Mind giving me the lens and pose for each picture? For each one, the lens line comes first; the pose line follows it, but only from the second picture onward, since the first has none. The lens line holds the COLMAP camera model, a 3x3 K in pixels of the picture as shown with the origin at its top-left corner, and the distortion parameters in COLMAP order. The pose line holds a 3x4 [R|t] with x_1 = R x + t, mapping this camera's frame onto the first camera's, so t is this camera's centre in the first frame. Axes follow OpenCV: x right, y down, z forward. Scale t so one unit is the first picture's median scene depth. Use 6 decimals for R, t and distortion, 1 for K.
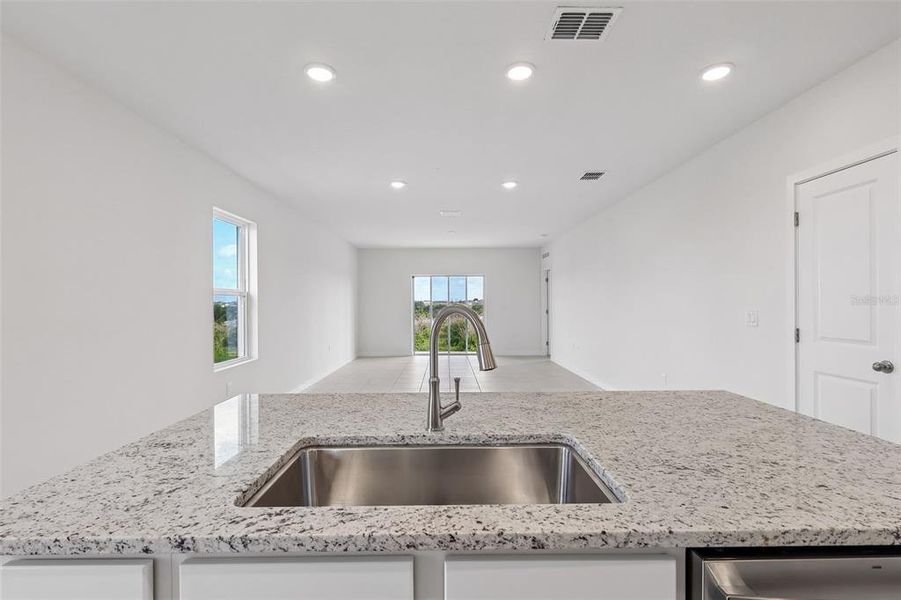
lens RADIAL K [[419.3, 0, 445.3], [0, 419.3, 306.2], [0, 0, 1]] dist [-0.009742, 0.000287]
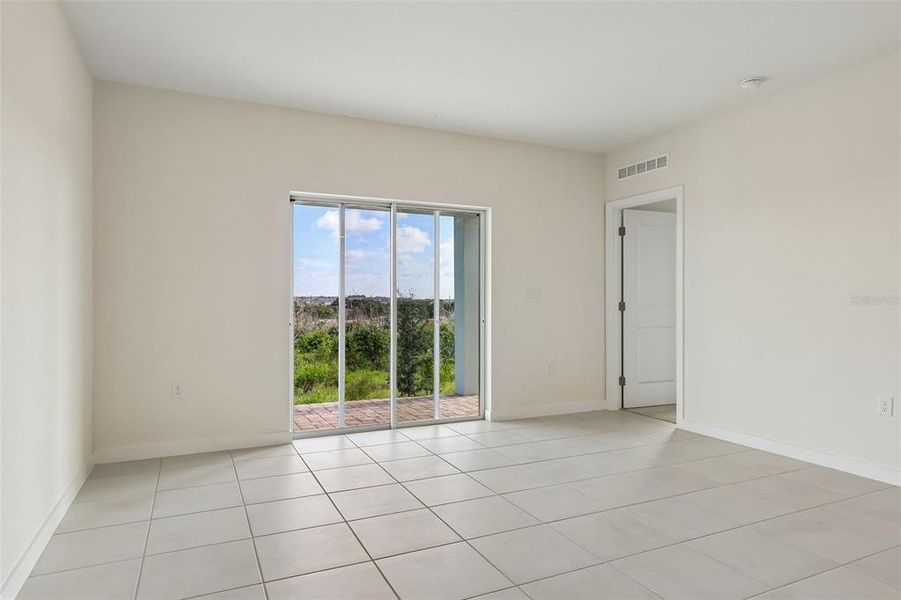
lens RADIAL K [[546.9, 0, 450.5], [0, 546.9, 300.0], [0, 0, 1]] dist [0.001076, 0.000389]
pose [[0.903409, 0.006872, 0.428725, -0.346883], [-0.002347, 0.999936, -0.011082, 0.031085], [-0.428773, 0.009005, 0.903367, 1.334605]]
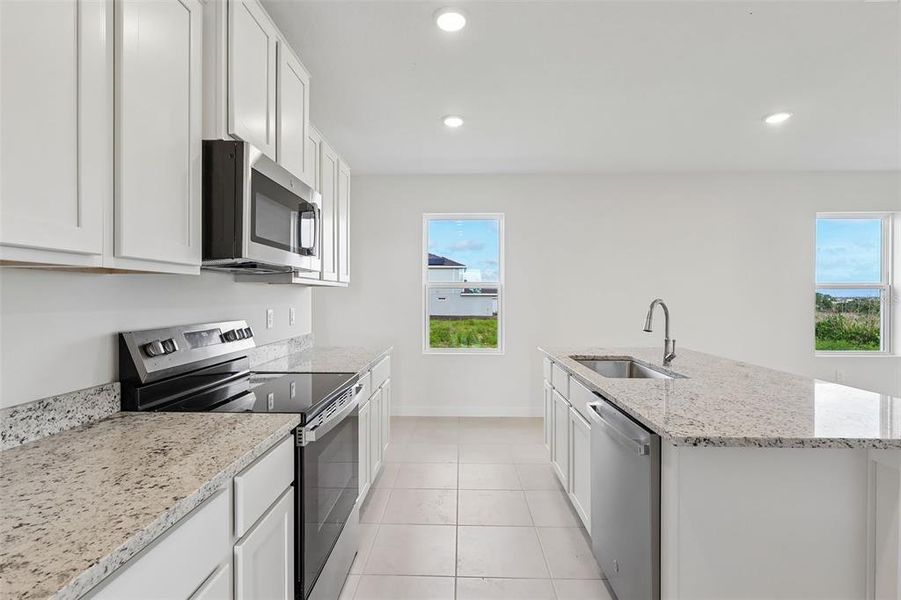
lens RADIAL K [[427.7, 0, 448.3], [0, 427.7, 285.9], [0, 0, 1]] dist [-0.000195, 0.000011]
pose [[-0.019696, -0.008633, -0.999769, 0.580690], [-0.011303, 0.999901, -0.008412, -0.016031], [0.999742, 0.011135, -0.019792, 0.019246]]
